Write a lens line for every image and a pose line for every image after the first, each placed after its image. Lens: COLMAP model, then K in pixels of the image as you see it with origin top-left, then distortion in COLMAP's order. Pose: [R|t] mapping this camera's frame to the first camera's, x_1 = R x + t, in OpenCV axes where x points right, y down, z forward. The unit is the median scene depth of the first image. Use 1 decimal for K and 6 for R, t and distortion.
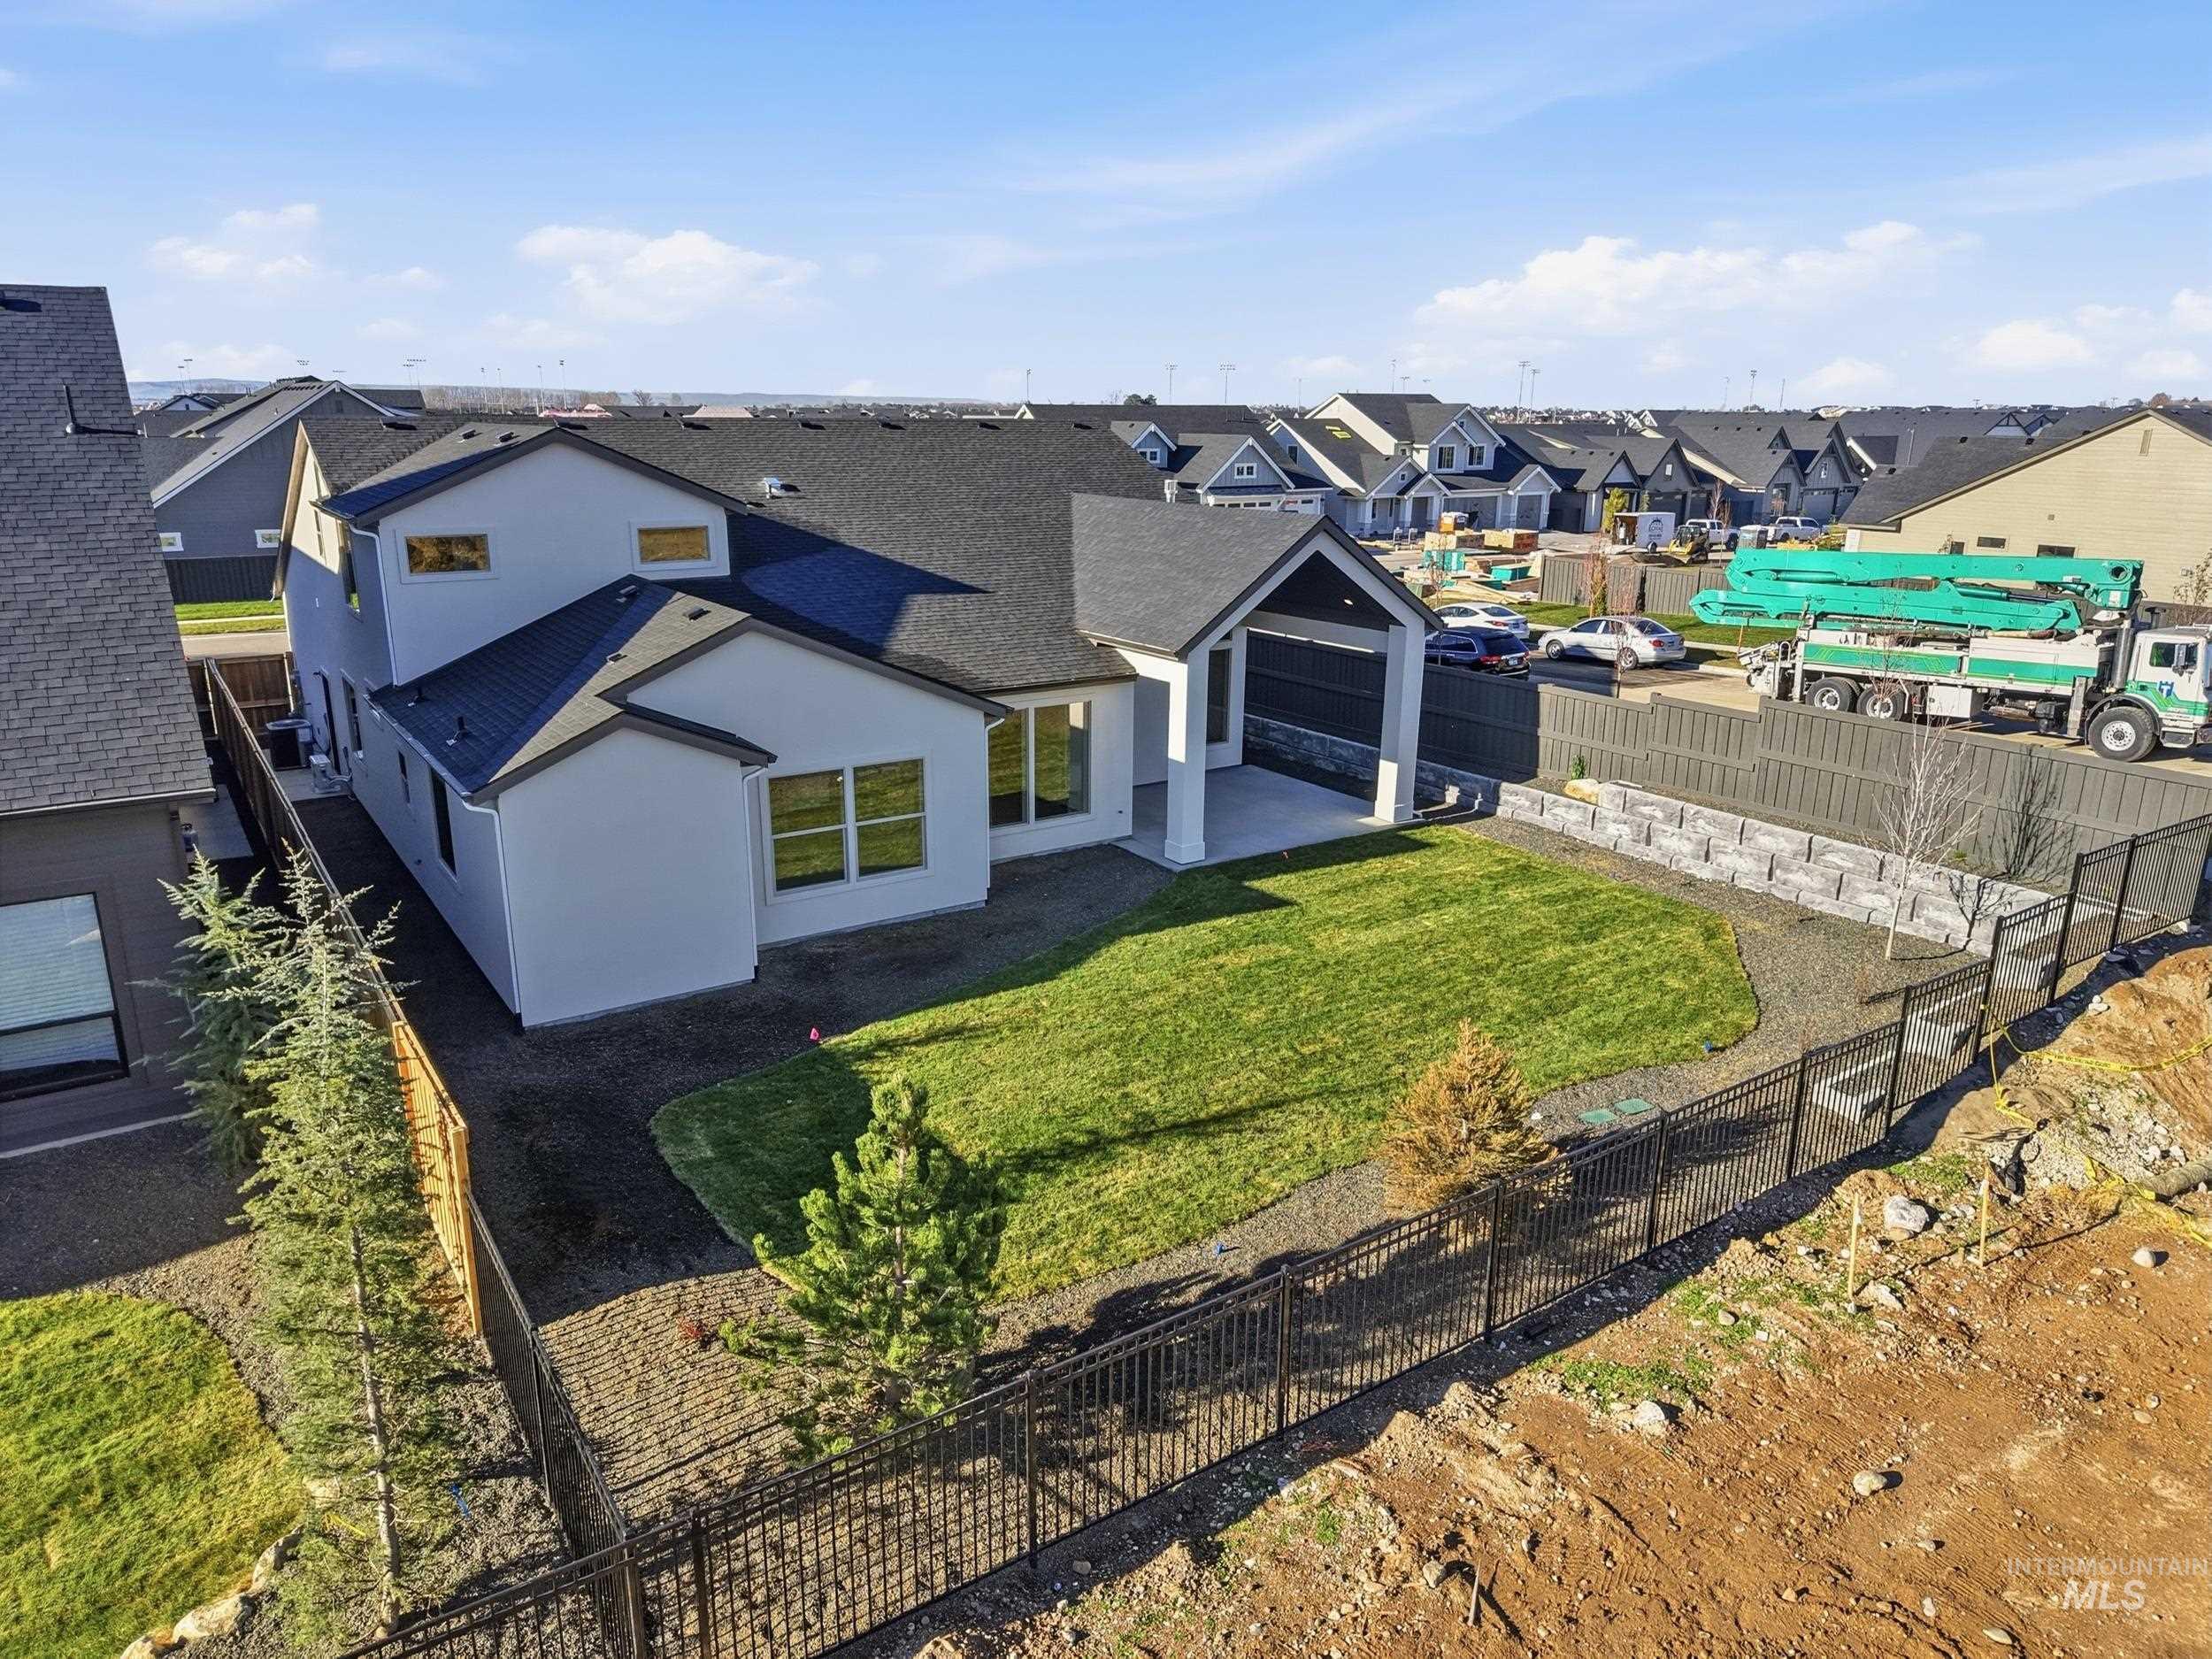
lens RADIAL K [[1507.0, 0, 1106.0], [0, 1507.0, 829.5], [0, 0, 1]] dist [0.005289, -0.003828]
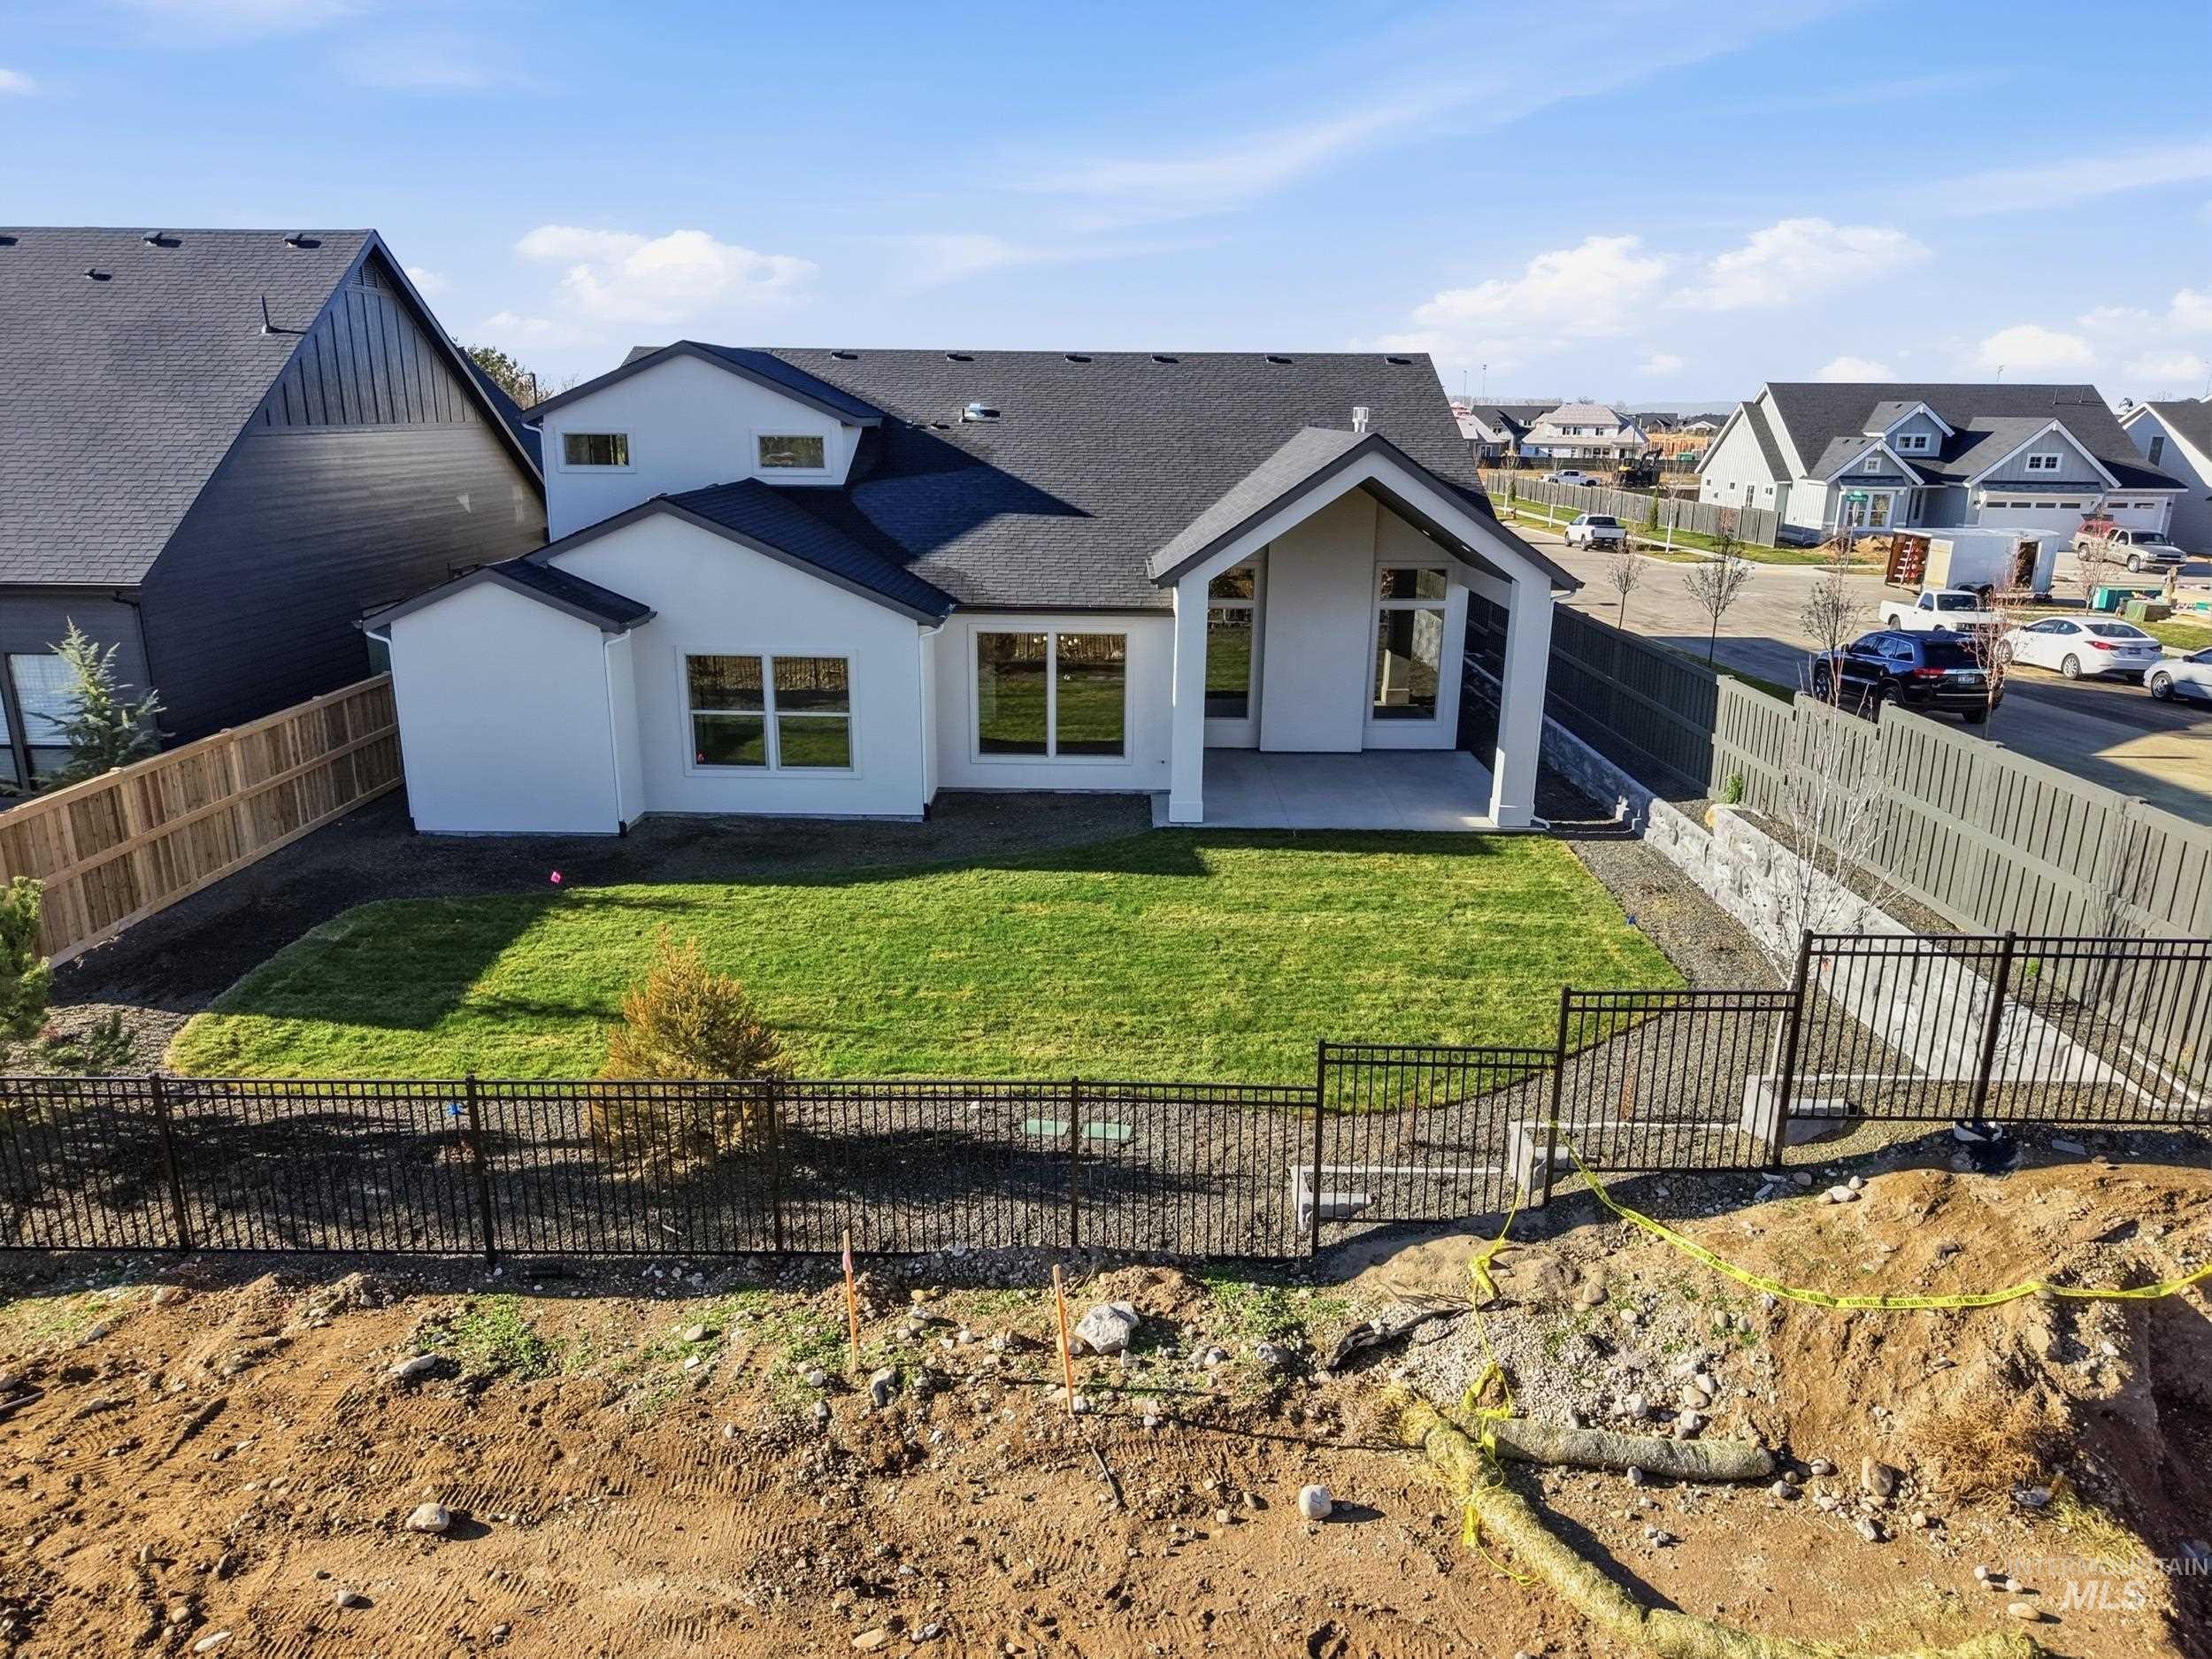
lens RADIAL K [[1507.0, 0, 1106.0], [0, 1507.0, 829.5], [0, 0, 1]] dist [0.005289, -0.003828]
pose [[0.821345, 0.155853, -0.548728, 0.578864], [-0.158254, 0.986449, 0.043301, -0.005629], [0.548041, 0.051273, 0.834879, 0.254661]]
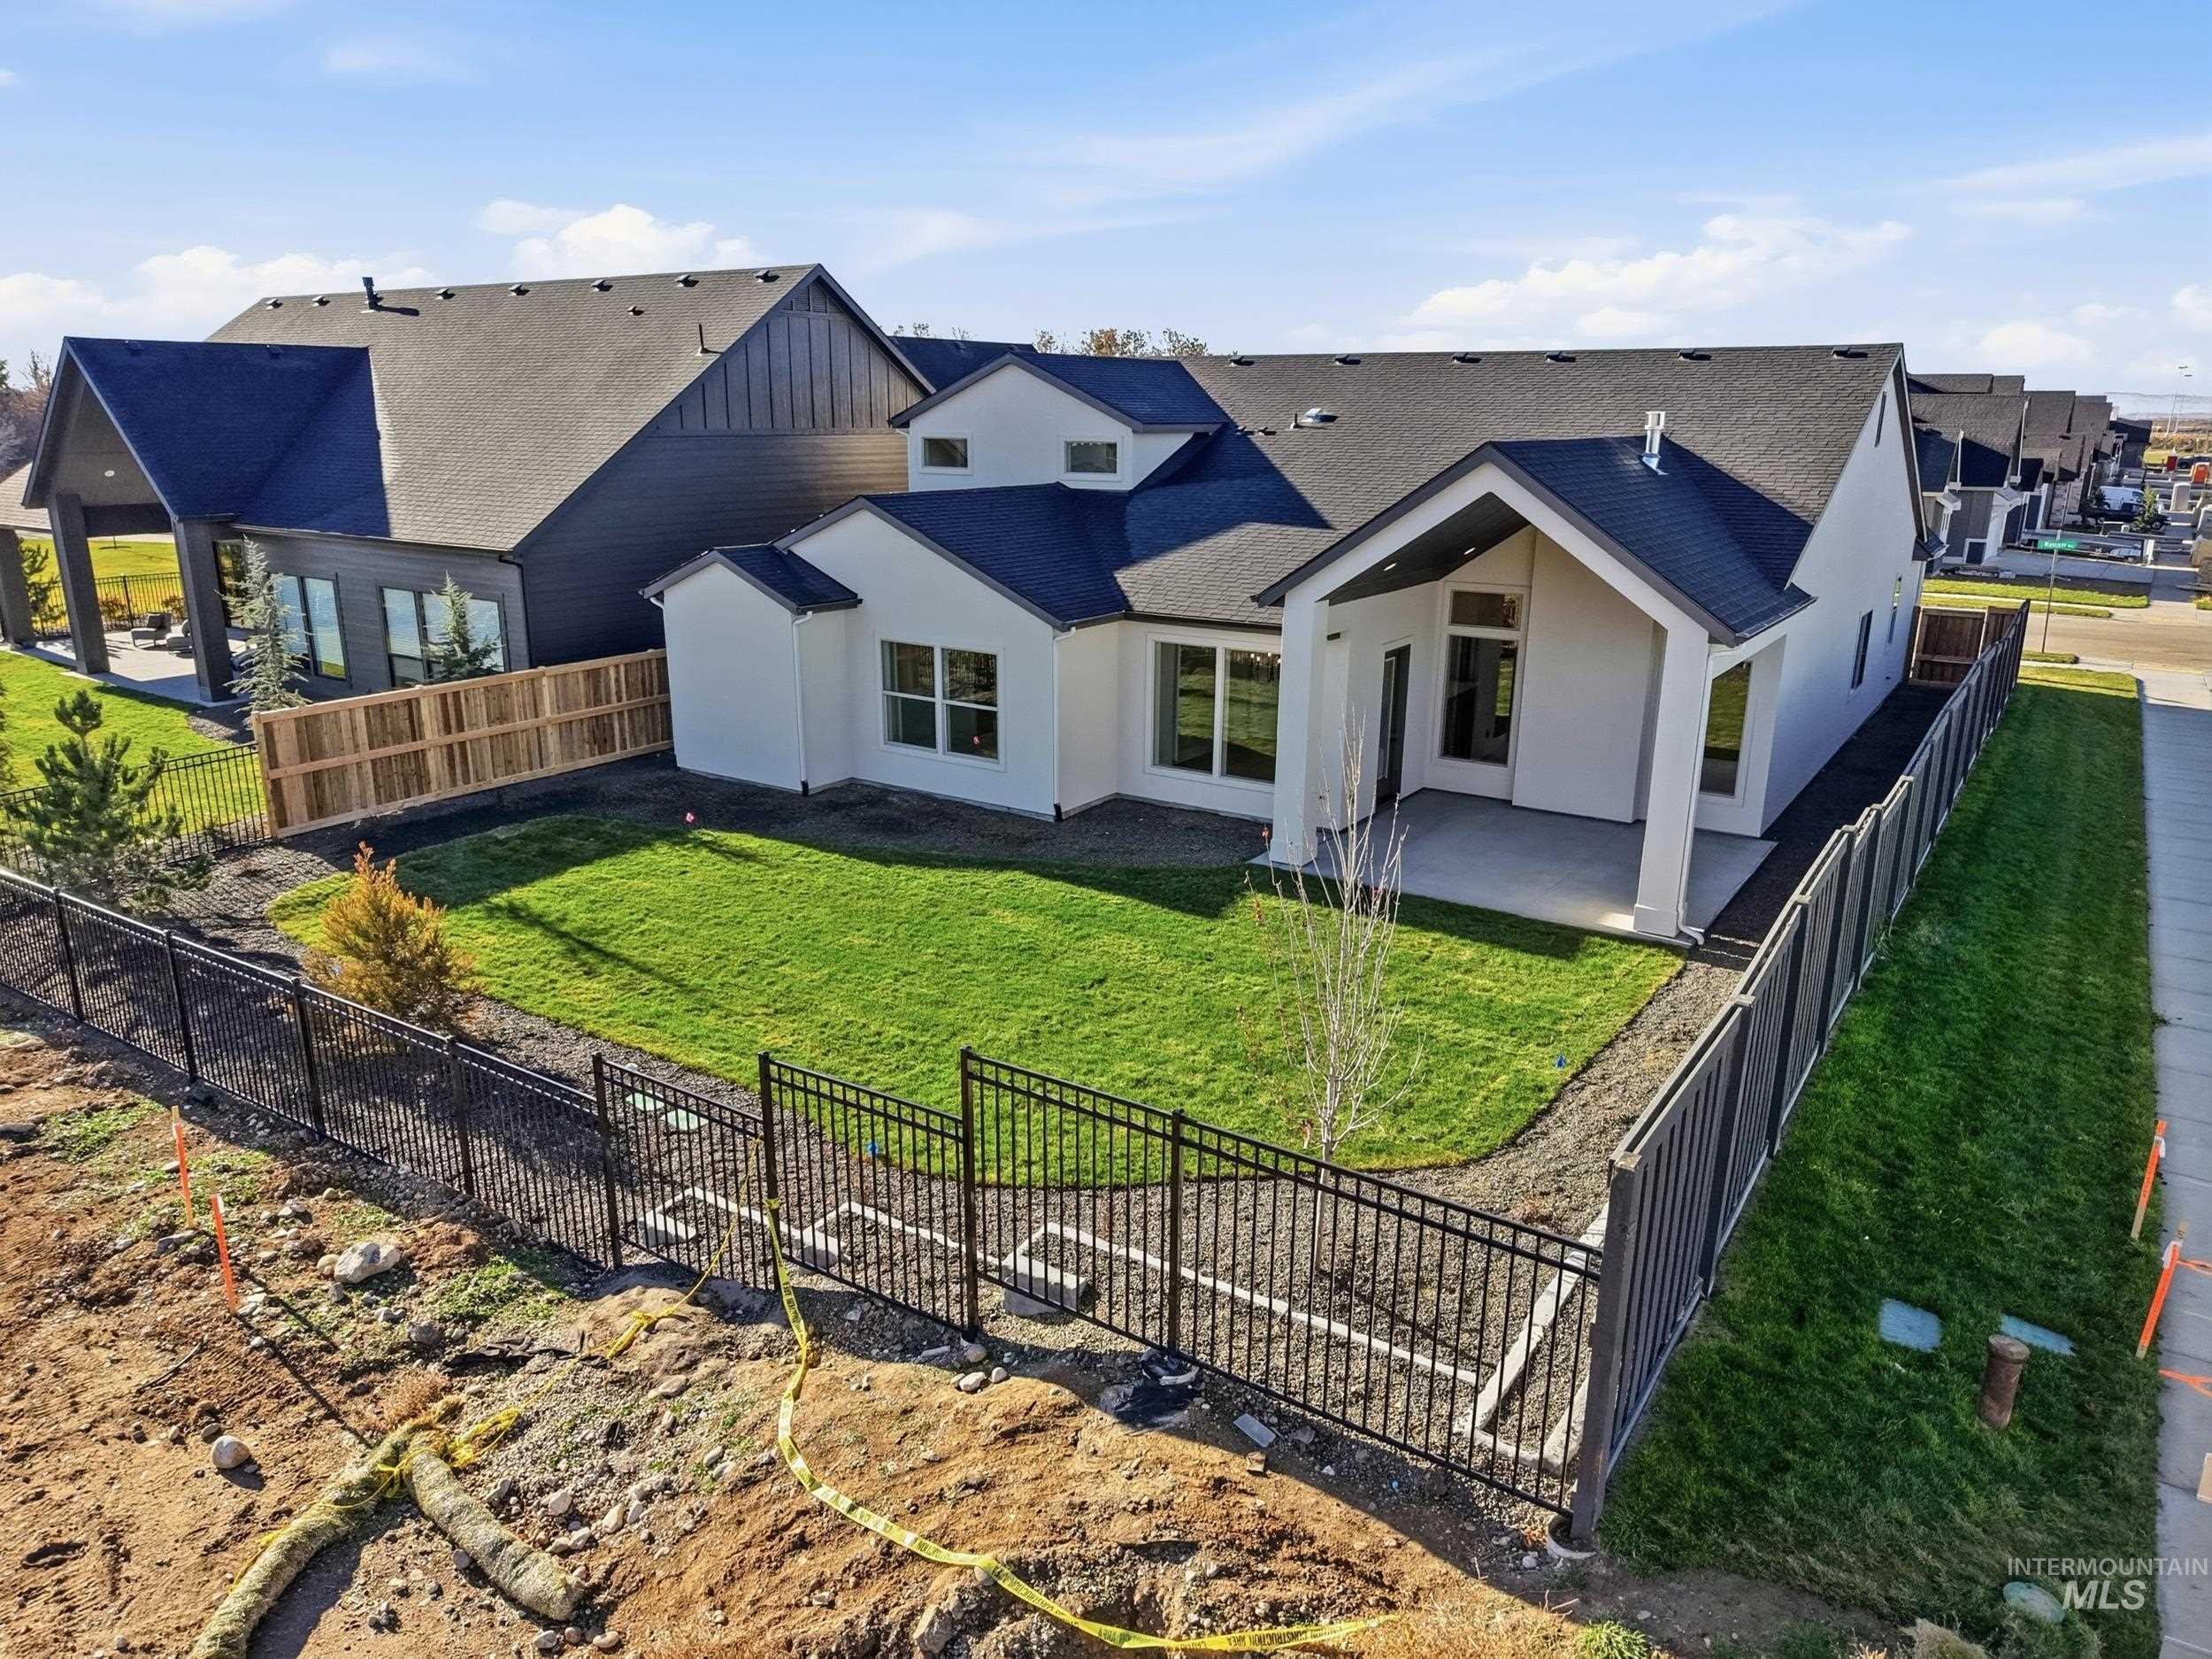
lens RADIAL K [[1507.0, 0, 1106.0], [0, 1507.0, 829.5], [0, 0, 1]] dist [0.005289, -0.003828]
pose [[0.367561, 0.248185, -0.896272, 0.854684], [-0.255110, 0.953673, 0.159460, -0.115110], [0.894325, 0.170036, 0.413848, 0.641831]]
